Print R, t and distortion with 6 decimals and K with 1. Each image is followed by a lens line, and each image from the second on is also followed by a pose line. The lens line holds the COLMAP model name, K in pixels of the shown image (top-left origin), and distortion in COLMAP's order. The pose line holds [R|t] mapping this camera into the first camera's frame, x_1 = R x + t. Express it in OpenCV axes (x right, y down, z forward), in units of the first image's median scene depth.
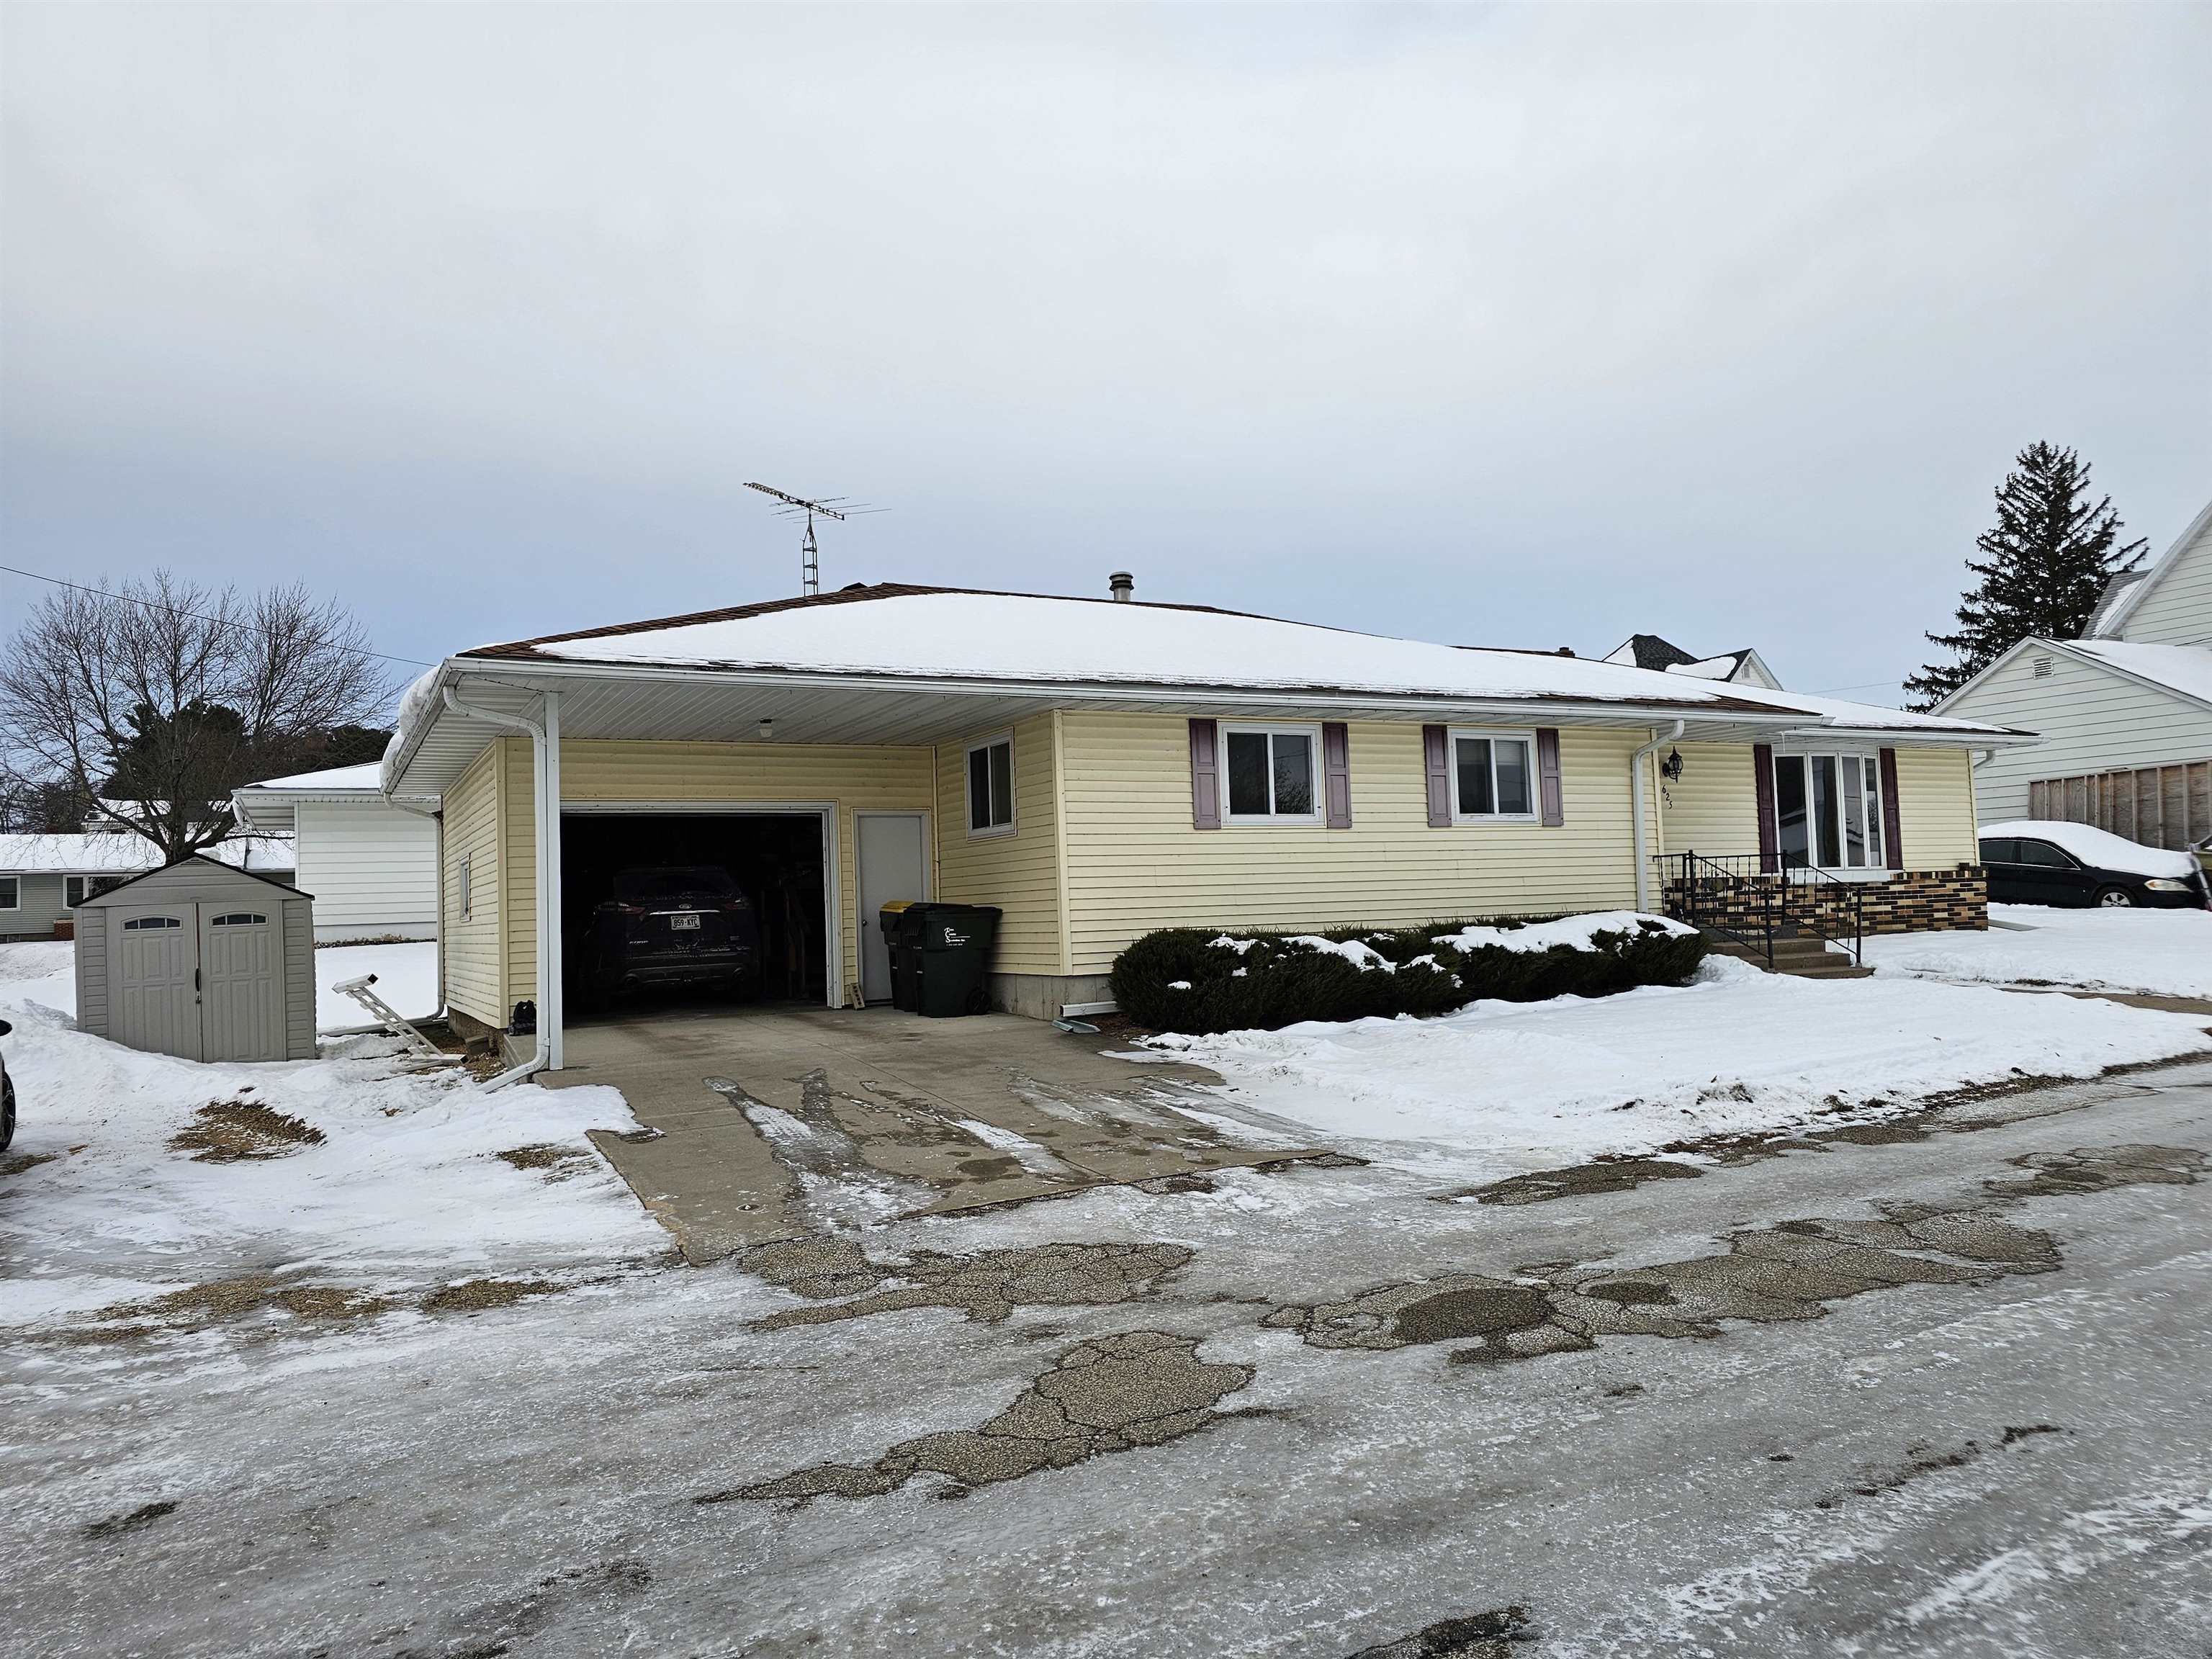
lens RADIAL K [[1498.3, 0, 1112.9], [0, 1498.3, 820.7], [0, 0, 1]] dist [-0.008453, -0.005270]
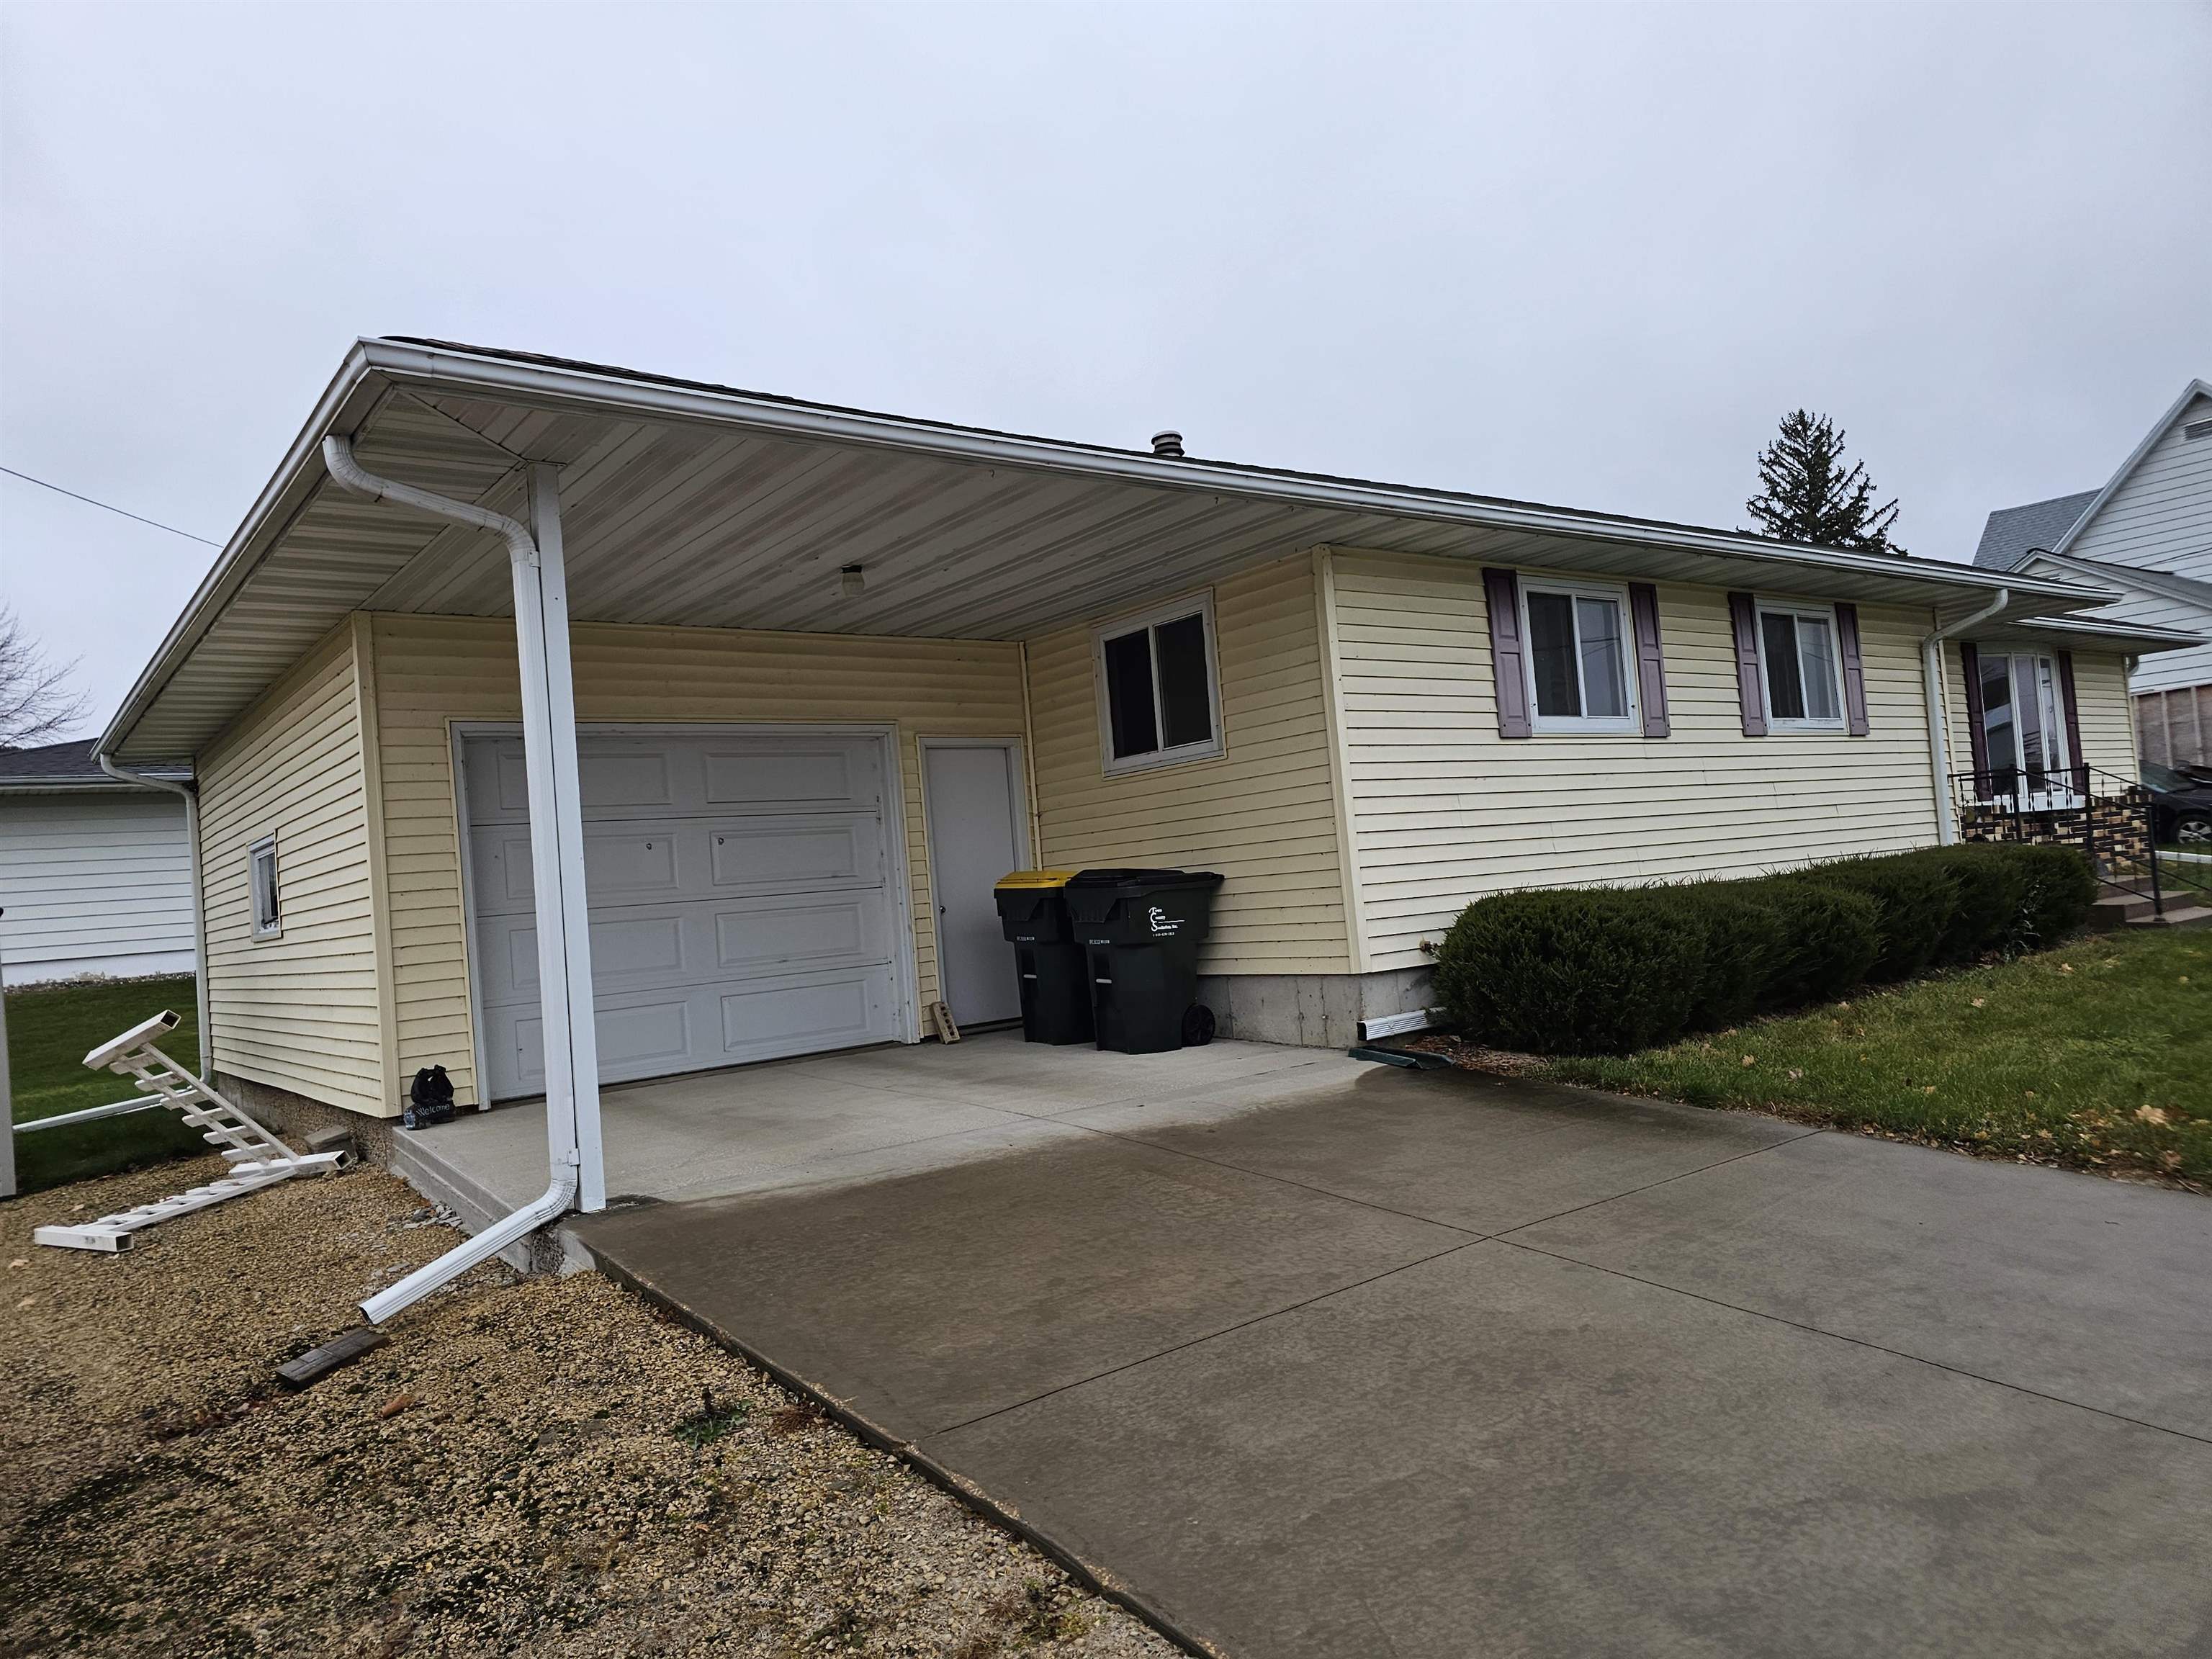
lens RADIAL K [[1498.3, 0, 1099.5], [0, 1498.3, 845.6], [0, 0, 1]] dist [-0.008453, -0.005270]
pose [[0.986583, -0.040259, 0.158221, -0.195908], [0.036921, 0.999030, 0.023980, 0.026439], [-0.159033, -0.017817, 0.987112, 0.337862]]
